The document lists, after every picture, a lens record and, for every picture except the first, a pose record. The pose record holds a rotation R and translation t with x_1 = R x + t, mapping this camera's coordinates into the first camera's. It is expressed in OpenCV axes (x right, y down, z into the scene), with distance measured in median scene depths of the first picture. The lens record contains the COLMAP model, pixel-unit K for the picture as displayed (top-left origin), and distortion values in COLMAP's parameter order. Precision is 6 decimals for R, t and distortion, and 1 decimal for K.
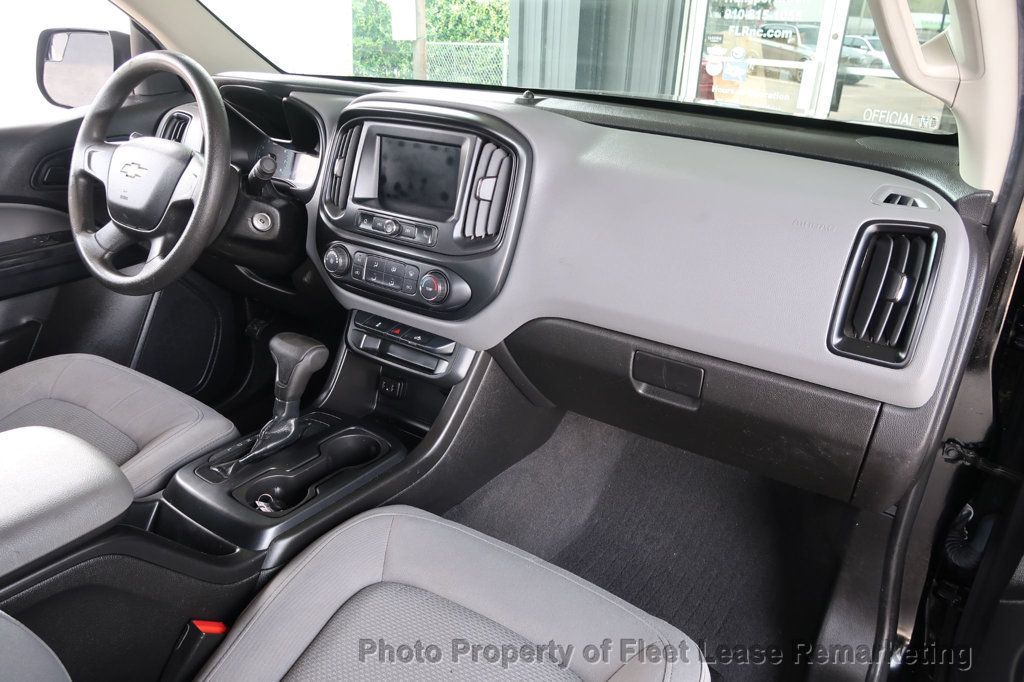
lens RADIAL K [[710.8, 0, 513.1], [0, 710.8, 342.4], [0, 0, 1]] dist [-0.003768, -0.002106]
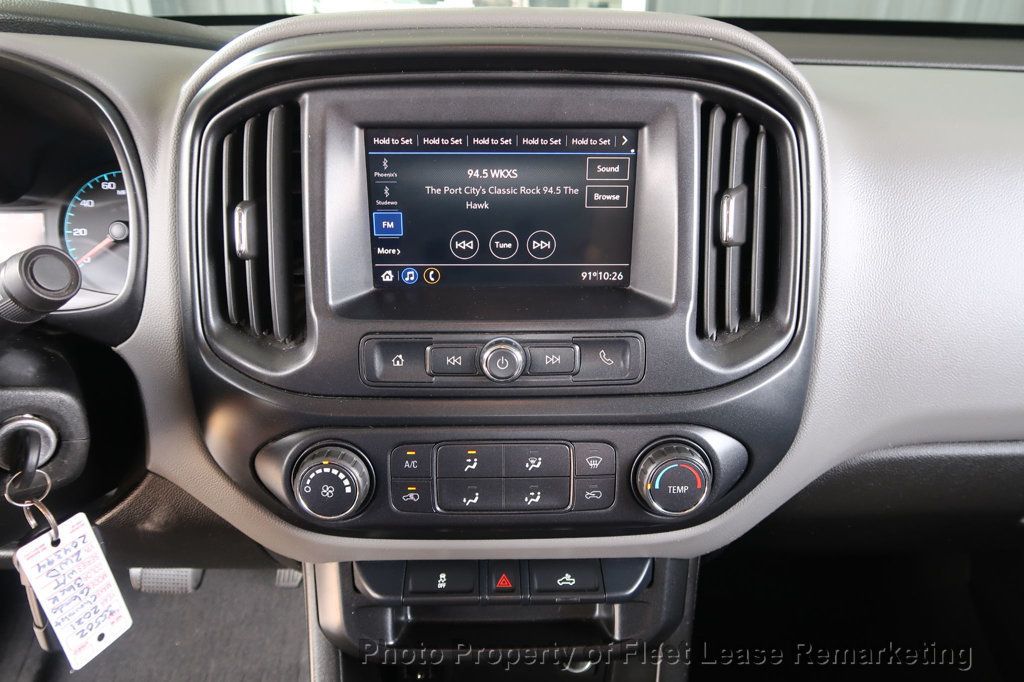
lens RADIAL K [[706.8, 0, 511.9], [0, 706.8, 347.9], [0, 0, 1]] dist [-0.024376, 0.007817]
pose [[0.814443, -0.281890, 0.507170, -0.344260], [0.256747, 0.958915, 0.120676, -0.206055], [-0.520350, 0.031931, 0.853356, 0.652404]]
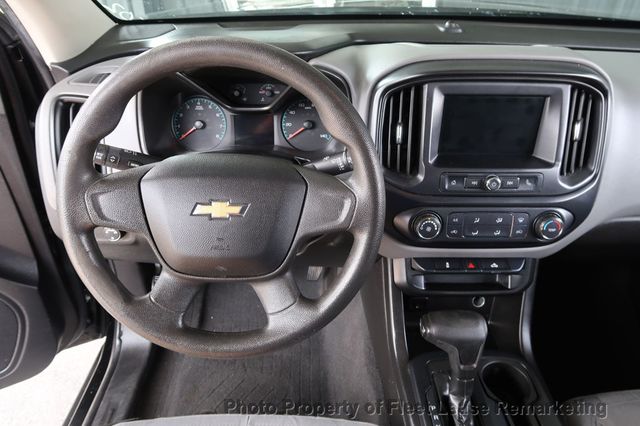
lens RADIAL K [[441.8, 0, 319.5], [0, 441.8, 210.5], [0, 0, 1]] dist [-0.024376, 0.007817]
pose [[0.820194, -0.332136, 0.465797, -0.672892], [0.247479, 0.940075, 0.234549, -0.328640], [-0.515786, -0.077101, 0.853241, 0.555422]]
